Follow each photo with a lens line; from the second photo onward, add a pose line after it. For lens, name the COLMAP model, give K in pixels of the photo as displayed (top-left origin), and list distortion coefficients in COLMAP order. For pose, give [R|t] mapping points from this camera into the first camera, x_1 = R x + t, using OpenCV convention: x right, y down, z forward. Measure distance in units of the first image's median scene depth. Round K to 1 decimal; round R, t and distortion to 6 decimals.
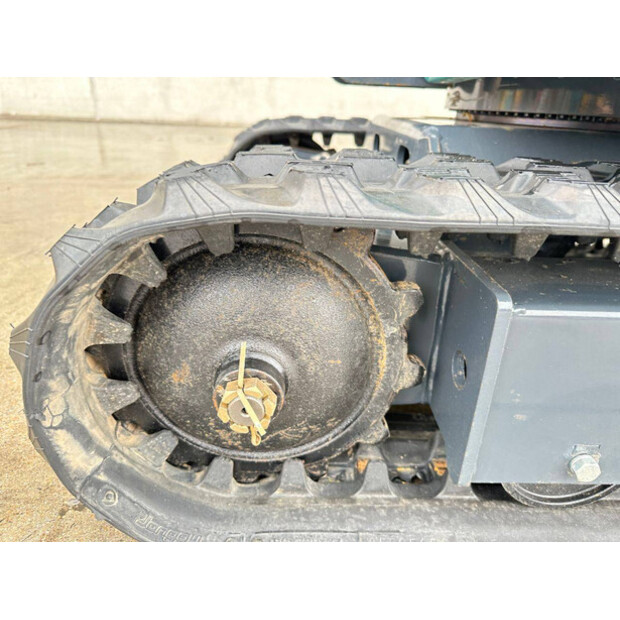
lens RADIAL K [[435.0, 0, 311.2], [0, 435.0, 309.5], [0, 0, 1]] dist [0.057040, -0.072390]
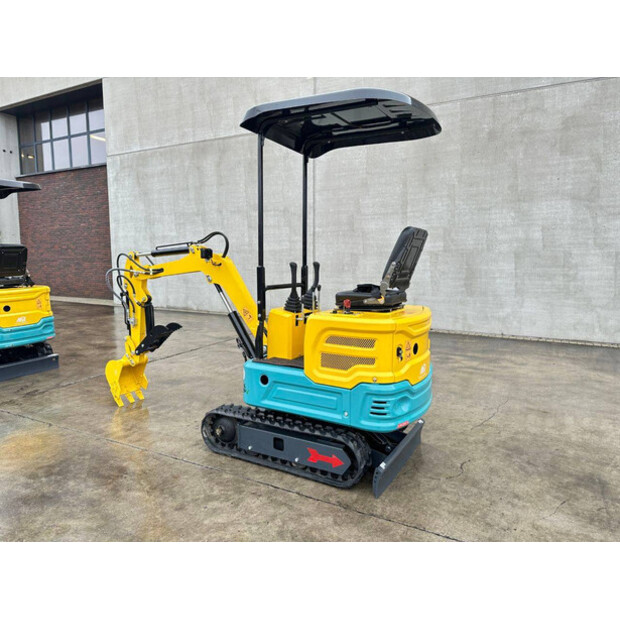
lens RADIAL K [[435.0, 0, 310.8], [0, 435.0, 306.7], [0, 0, 1]] dist [0.057040, -0.072390]
pose [[0.858232, 0.016291, -0.513003, 6.214465], [-0.189129, 0.939203, -0.286580, 0.000002], [0.477145, 0.342976, 0.809136, -6.498526]]
